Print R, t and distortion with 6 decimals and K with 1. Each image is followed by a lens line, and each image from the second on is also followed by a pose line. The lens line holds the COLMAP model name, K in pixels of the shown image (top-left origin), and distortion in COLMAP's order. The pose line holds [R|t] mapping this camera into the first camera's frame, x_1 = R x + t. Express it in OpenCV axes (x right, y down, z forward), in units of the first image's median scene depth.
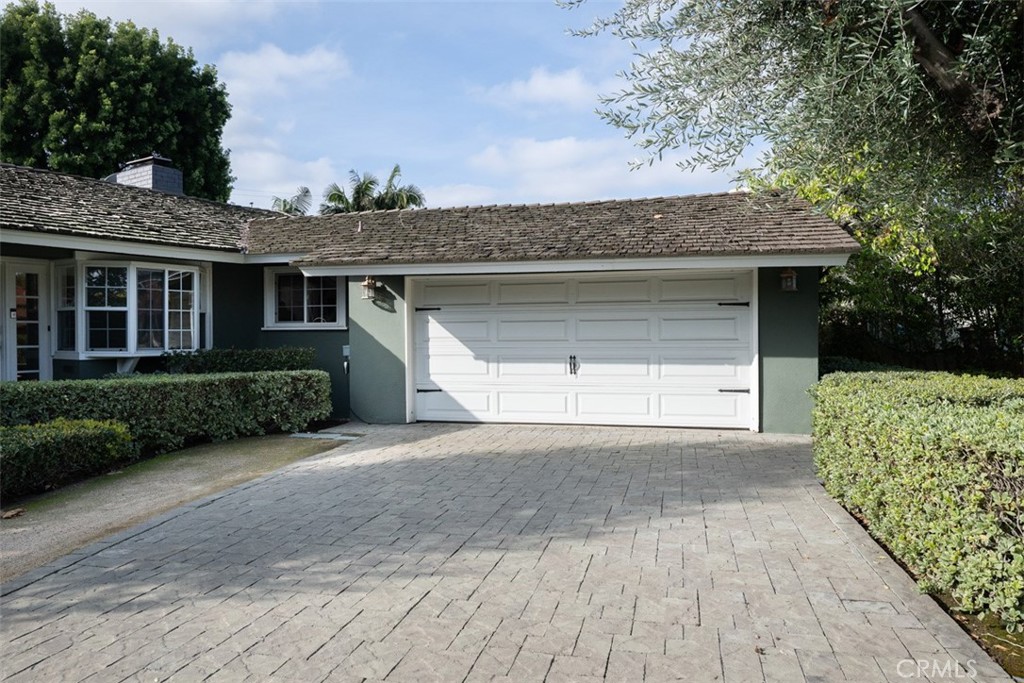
lens RADIAL K [[668.9, 0, 511.3], [0, 668.9, 336.4], [0, 0, 1]] dist [-0.002844, 0.004044]
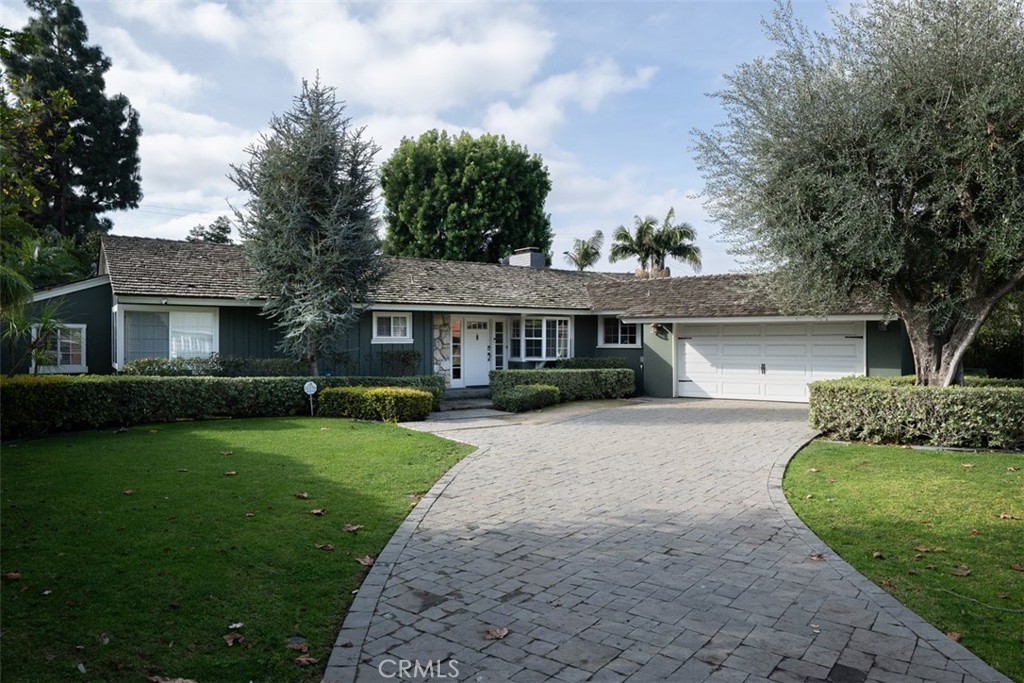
lens RADIAL K [[668.9, 0, 509.4], [0, 668.9, 338.6], [0, 0, 1]] dist [-0.002844, 0.004044]
pose [[0.917193, 0.003397, -0.398429, 0.153685], [-0.007205, 0.999942, -0.008062, -0.018101], [0.398378, 0.010265, 0.917164, -0.830552]]
